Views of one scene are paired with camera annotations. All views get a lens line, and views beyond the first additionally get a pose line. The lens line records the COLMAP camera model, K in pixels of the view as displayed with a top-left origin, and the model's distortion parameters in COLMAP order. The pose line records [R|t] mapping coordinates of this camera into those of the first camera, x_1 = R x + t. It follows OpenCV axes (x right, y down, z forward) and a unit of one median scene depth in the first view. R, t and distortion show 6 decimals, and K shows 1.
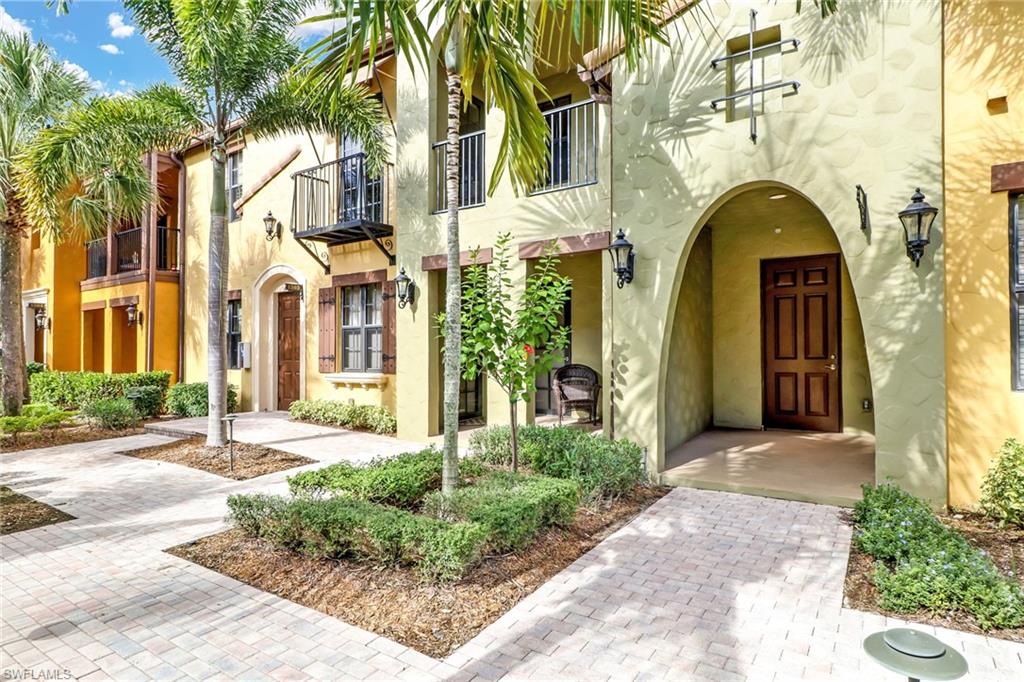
lens RADIAL K [[515.7, 0, 528.6], [0, 515.7, 337.3], [0, 0, 1]] dist [-0.004726, -0.001029]
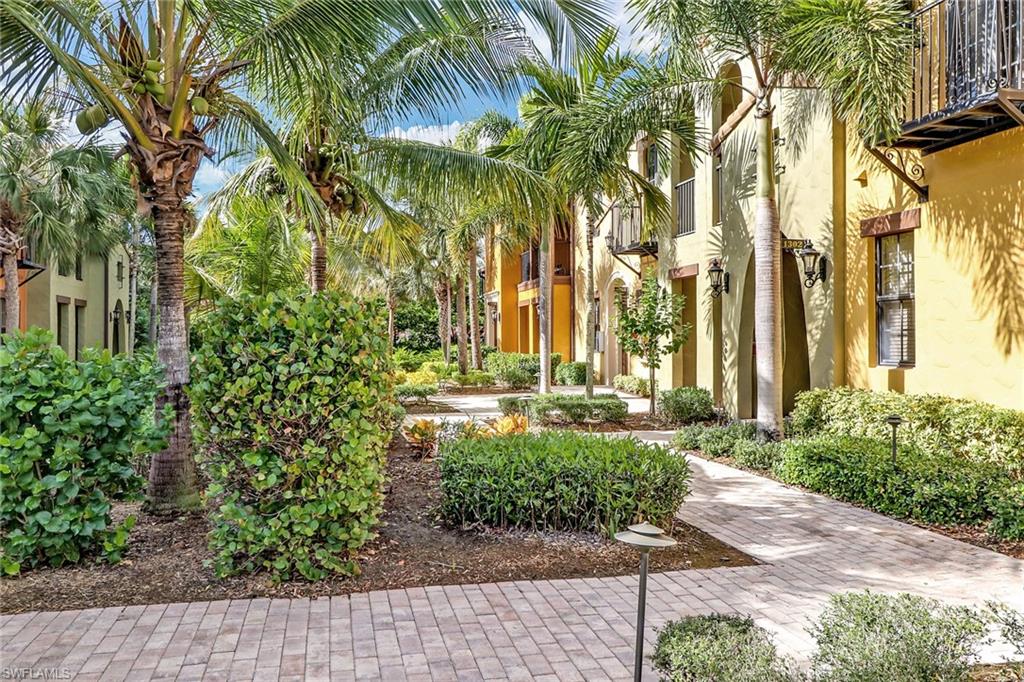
lens RADIAL K [[515.7, 0, 528.6], [0, 515.7, 337.3], [0, 0, 1]] dist [-0.004726, -0.001029]
pose [[0.767186, 0.006439, -0.641393, 0.102705], [0.008410, 0.999763, 0.020097, -0.002114], [0.641370, -0.020812, 0.766949, -0.076398]]
